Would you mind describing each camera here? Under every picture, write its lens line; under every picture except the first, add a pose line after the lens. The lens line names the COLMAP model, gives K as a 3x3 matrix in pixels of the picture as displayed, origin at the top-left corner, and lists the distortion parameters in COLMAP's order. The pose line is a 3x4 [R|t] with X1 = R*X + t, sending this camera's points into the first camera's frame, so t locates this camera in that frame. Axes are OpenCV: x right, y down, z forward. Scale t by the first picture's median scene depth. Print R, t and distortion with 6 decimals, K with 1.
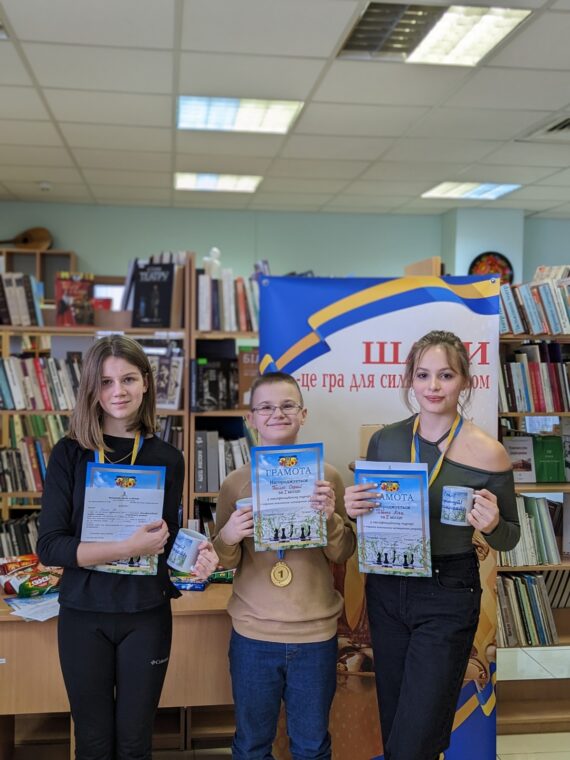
lens RADIAL K [[843.7, 0, 282.2], [0, 843.7, 382.6], [0, 0, 1]] dist [0.044783, 0.000000]
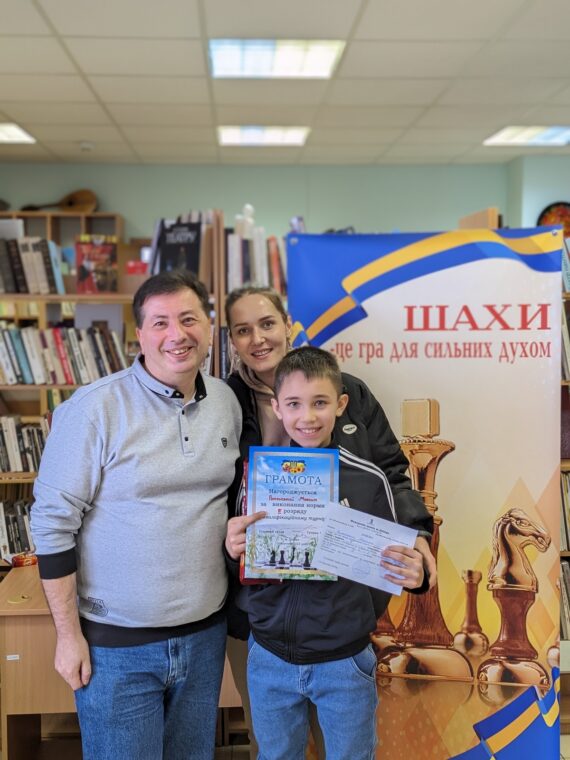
lens RADIAL K [[843.7, 0, 285.0], [0, 843.7, 371.1], [0, 0, 1]] dist [0.044783, 0.000000]
pose [[0.996825, -0.011519, -0.078783, 0.032073], [0.014211, 0.999331, 0.033695, -0.009512], [0.078342, -0.034708, 0.996322, 0.085213]]
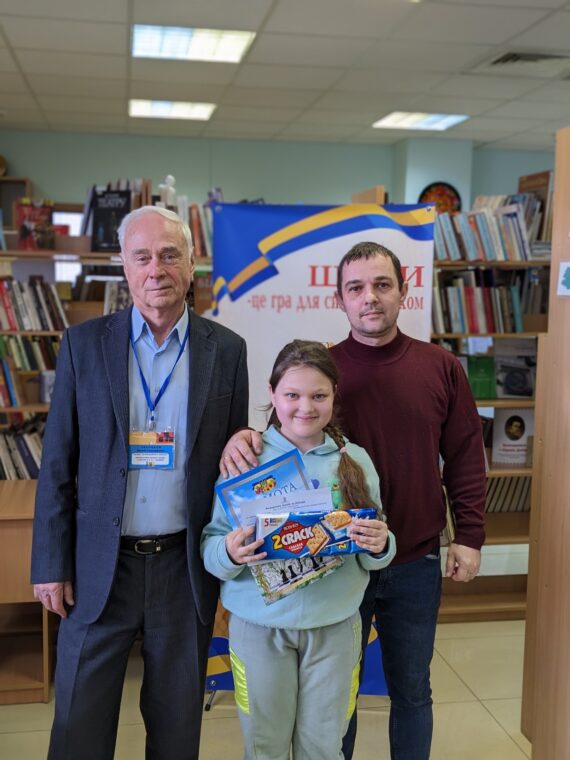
lens RADIAL K [[843.7, 0, 274.0], [0, 843.7, 384.0], [0, 0, 1]] dist [0.044783, 0.000000]
pose [[0.999140, -0.001466, 0.041436, 0.004943], [-0.001931, 0.996646, 0.081811, 0.011562], [-0.041417, -0.081820, 0.995786, -0.070306]]
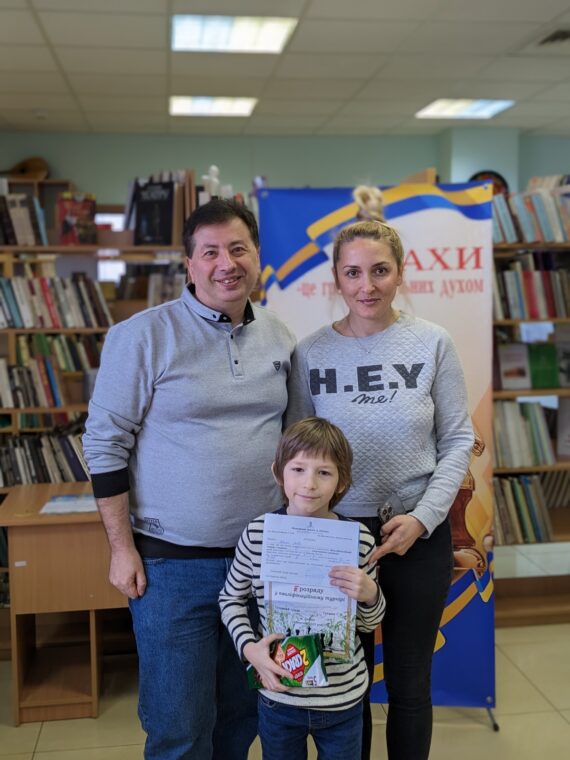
lens RADIAL K [[843.7, 0, 287.1], [0, 843.7, 355.6], [0, 0, 1]] dist [0.044783, 0.000000]
pose [[0.999650, -0.025942, 0.005259, -0.002264], [0.025673, 0.998610, 0.046032, 0.024625], [-0.006446, -0.045881, 0.998926, -0.029398]]
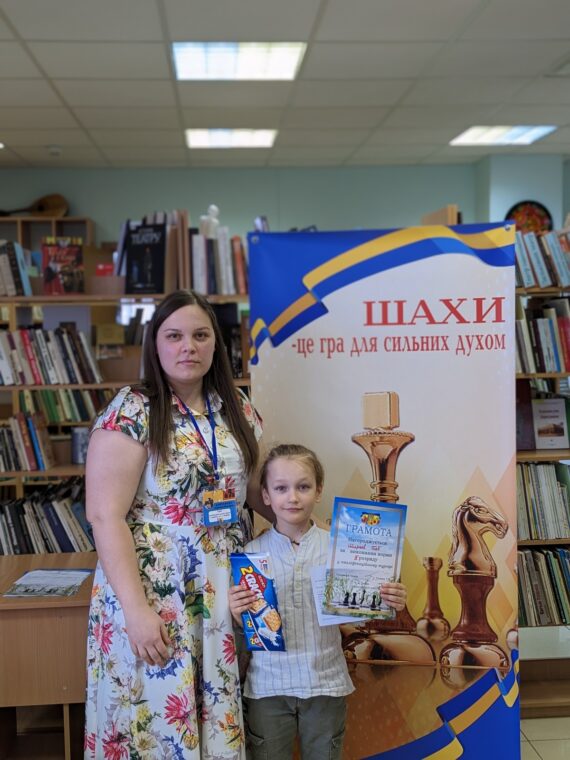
lens RADIAL K [[843.7, 0, 279.5], [0, 843.7, 380.4], [0, 0, 1]] dist [0.044783, 0.000000]
pose [[0.997747, -0.027361, -0.061248, 0.047485], [0.029854, 0.998746, 0.040177, -0.002276], [0.060072, -0.041915, 0.997314, 0.070318]]
